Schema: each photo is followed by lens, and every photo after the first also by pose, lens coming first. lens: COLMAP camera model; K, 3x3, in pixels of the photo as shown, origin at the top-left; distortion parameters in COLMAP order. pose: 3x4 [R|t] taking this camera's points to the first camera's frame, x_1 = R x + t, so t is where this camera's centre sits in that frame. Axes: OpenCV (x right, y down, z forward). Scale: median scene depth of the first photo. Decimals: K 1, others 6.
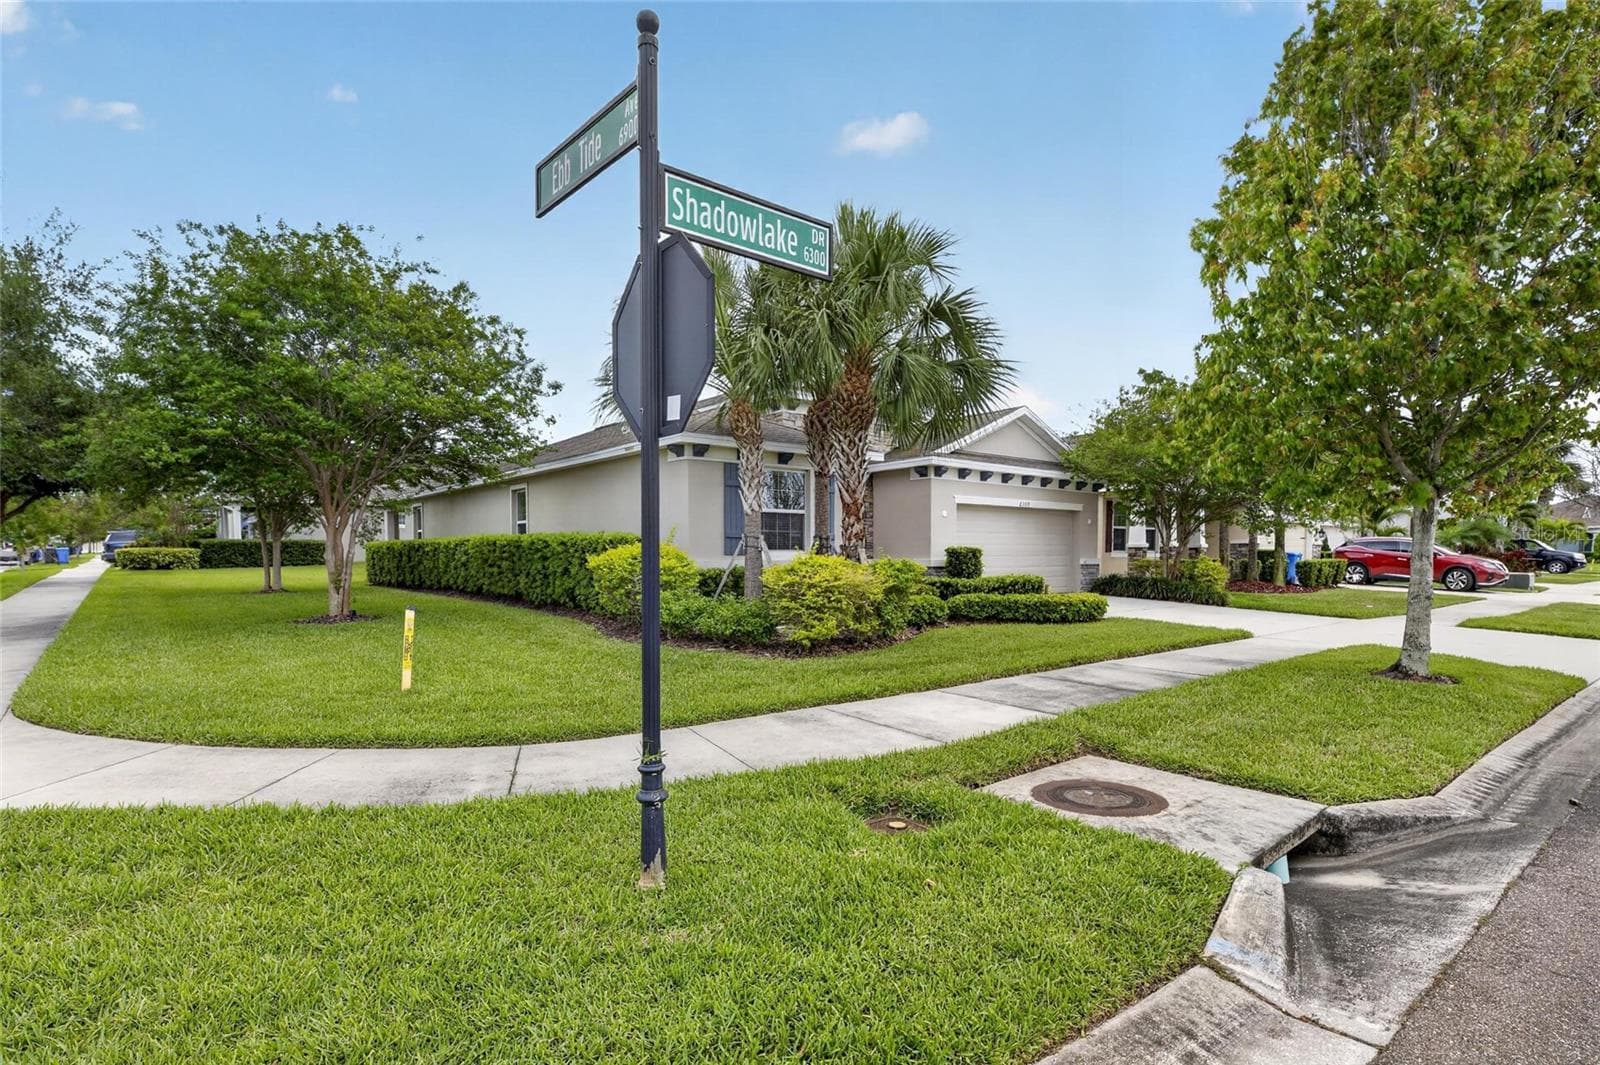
lens RADIAL K [[824.3, 0, 780.3], [0, 824.3, 535.2], [0, 0, 1]] dist [-0.047739, -0.000247]
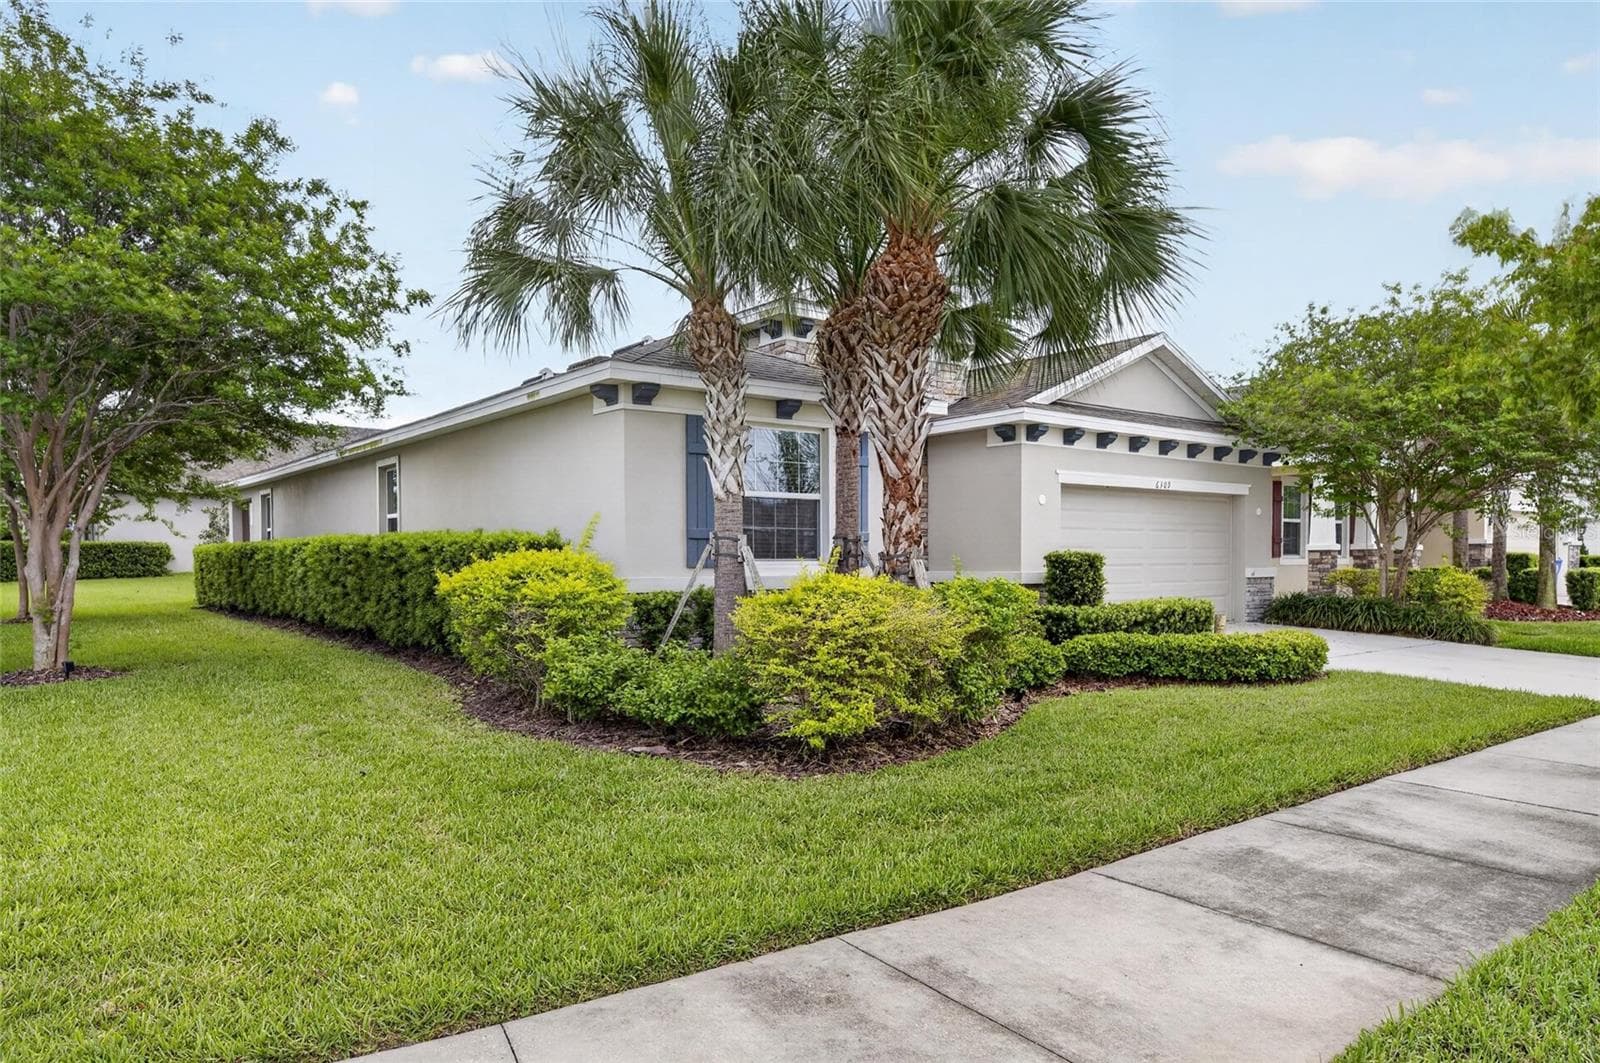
lens RADIAL K [[1056.4, 0, 805.0], [0, 1056.4, 557.9], [0, 0, 1]] dist [0.009531, 0.001581]
pose [[0.999959, -0.003555, 0.008379, 0.012840], [0.003356, 0.999716, 0.023590, -0.001298], [-0.008461, -0.023561, 0.999687, 0.229724]]
